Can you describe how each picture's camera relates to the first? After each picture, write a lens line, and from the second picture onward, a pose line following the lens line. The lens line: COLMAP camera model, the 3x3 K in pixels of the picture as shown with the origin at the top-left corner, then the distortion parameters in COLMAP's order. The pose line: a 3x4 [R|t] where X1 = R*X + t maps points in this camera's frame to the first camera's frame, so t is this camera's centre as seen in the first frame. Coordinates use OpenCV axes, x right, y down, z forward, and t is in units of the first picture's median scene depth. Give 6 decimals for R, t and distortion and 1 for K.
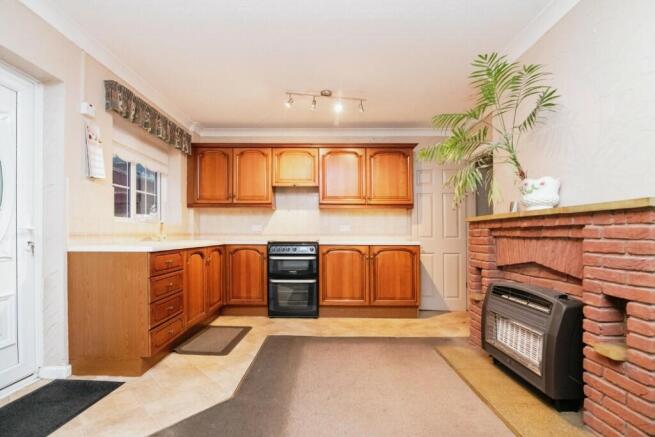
lens RADIAL K [[302.0, 0, 316.8], [0, 302.0, 235.7], [0, 0, 1]] dist [-0.013241, -0.000291]
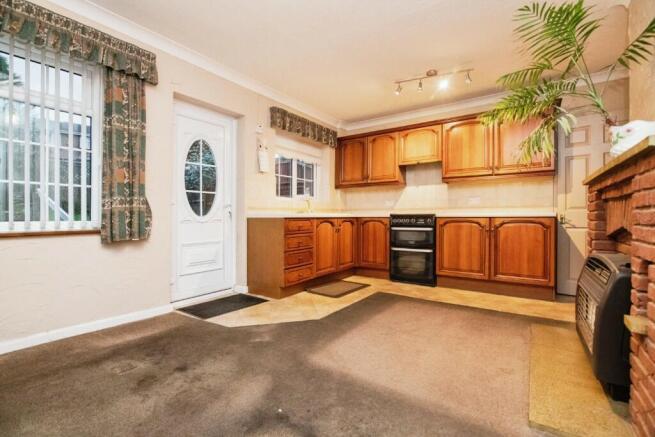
lens RADIAL K [[296.6, 0, 327.5], [0, 296.6, 218.5], [0, 0, 1]] dist [-0.000424, 0.000117]
pose [[0.828986, -0.000918, -0.559268, 0.274523], [0.002769, 0.999993, 0.002463, 0.032390], [0.559262, -0.003591, 0.828983, -0.067178]]
